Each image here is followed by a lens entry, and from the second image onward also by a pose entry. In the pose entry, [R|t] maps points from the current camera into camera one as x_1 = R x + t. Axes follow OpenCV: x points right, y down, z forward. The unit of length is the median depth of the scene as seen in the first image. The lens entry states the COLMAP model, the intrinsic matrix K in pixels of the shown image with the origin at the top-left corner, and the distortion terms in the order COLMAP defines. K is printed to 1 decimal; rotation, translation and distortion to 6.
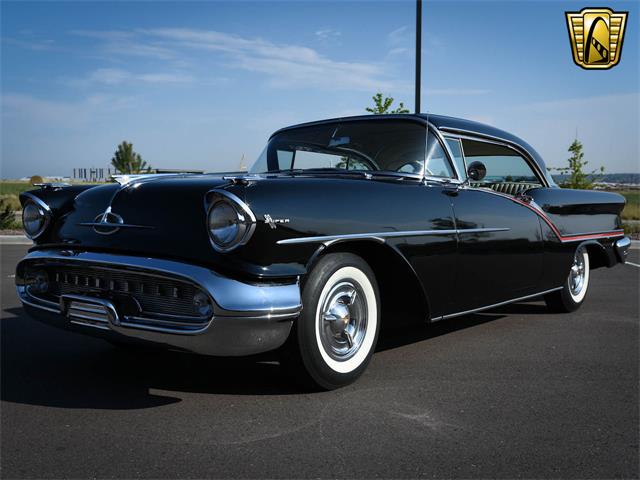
lens RADIAL K [[703.1, 0, 319.8], [0, 703.1, 260.7], [0, 0, 1]] dist [0.010524, 0.025689]
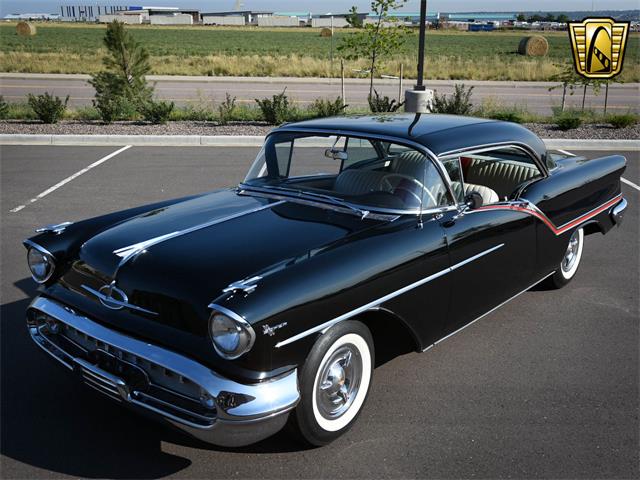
lens RADIAL K [[703.1, 0, 319.8], [0, 703.1, 260.7], [0, 0, 1]] dist [0.010524, 0.025689]
pose [[0.999997, 0.000855, -0.002195, 0.006208], [-0.000333, 0.973828, 0.227284, -0.324143], [0.002332, -0.227283, 0.973826, 0.001457]]
